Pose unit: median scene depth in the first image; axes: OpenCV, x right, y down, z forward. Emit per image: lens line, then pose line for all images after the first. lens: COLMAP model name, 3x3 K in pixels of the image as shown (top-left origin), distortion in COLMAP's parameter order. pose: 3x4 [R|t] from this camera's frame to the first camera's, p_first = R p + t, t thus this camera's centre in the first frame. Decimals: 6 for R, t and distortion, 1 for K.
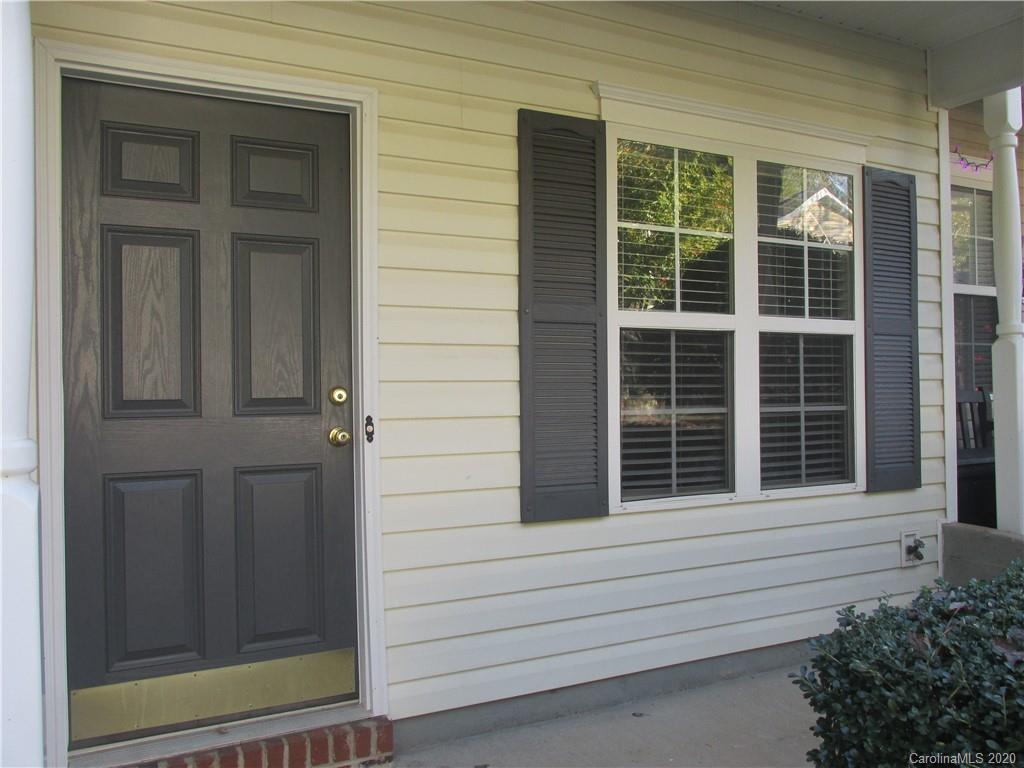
lens RADIAL K [[836.4, 0, 516.1], [0, 836.4, 385.9], [0, 0, 1]] dist [-0.037702, 0.005774]
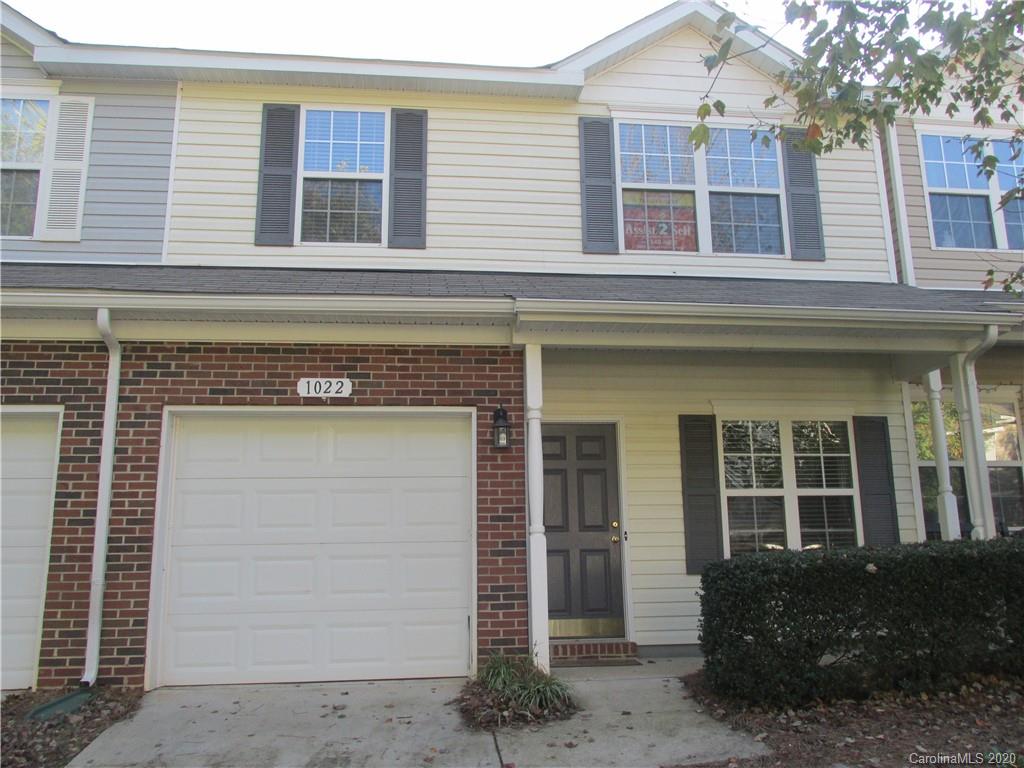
lens RADIAL K [[836.4, 0, 514.6], [0, 836.4, 385.3], [0, 0, 1]] dist [-0.037702, 0.005774]
pose [[0.932737, -0.081931, -0.351126, 0.455239], [0.006152, 0.977315, -0.211701, 0.134607], [0.360506, 0.195301, 0.912082, -1.622732]]
